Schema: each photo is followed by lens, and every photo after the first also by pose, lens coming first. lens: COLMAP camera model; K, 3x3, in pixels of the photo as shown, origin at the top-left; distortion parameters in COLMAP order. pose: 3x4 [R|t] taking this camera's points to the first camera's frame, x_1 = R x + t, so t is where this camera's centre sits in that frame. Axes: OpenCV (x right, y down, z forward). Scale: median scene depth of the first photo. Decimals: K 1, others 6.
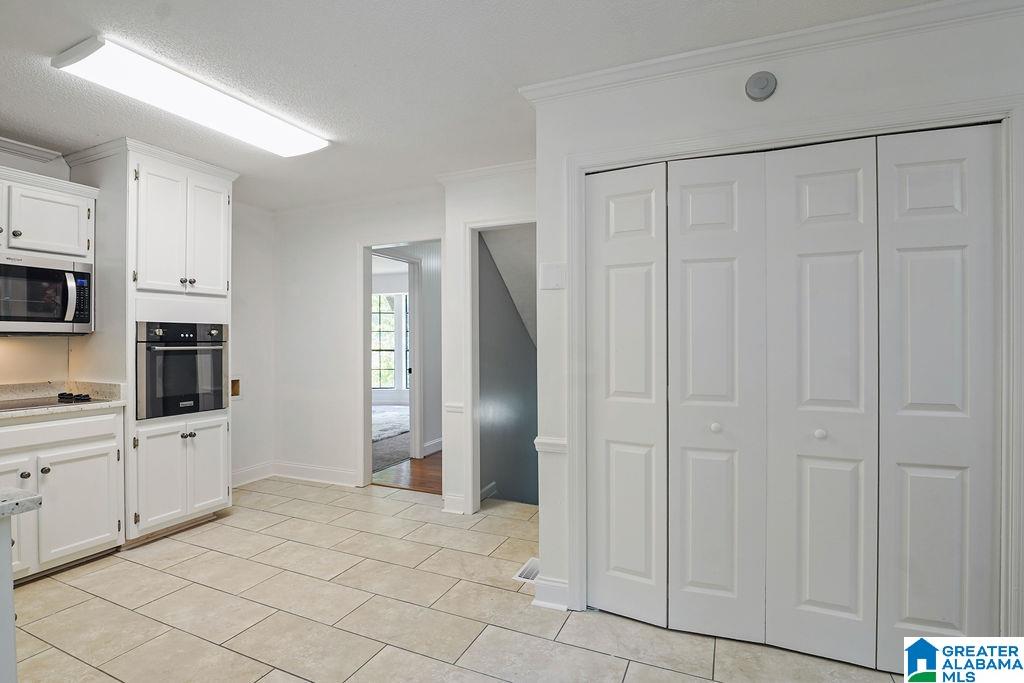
lens RADIAL K [[506.2, 0, 506.7], [0, 506.2, 339.1], [0, 0, 1]] dist [-0.019759, -0.001163]
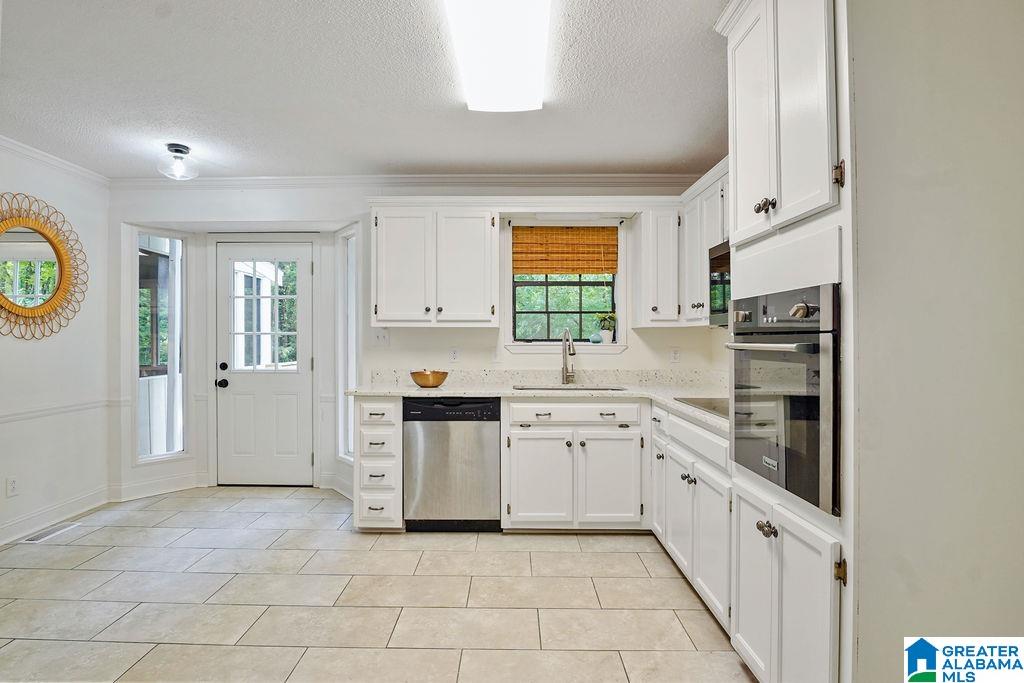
lens RADIAL K [[506.2, 0, 506.7], [0, 506.2, 339.1], [0, 0, 1]] dist [-0.019759, -0.001163]
pose [[-0.914597, -0.000267, -0.404367, -0.306062], [0.002574, 0.999976, -0.006481, 0.022123], [0.404359, -0.006968, -0.914574, 1.949710]]
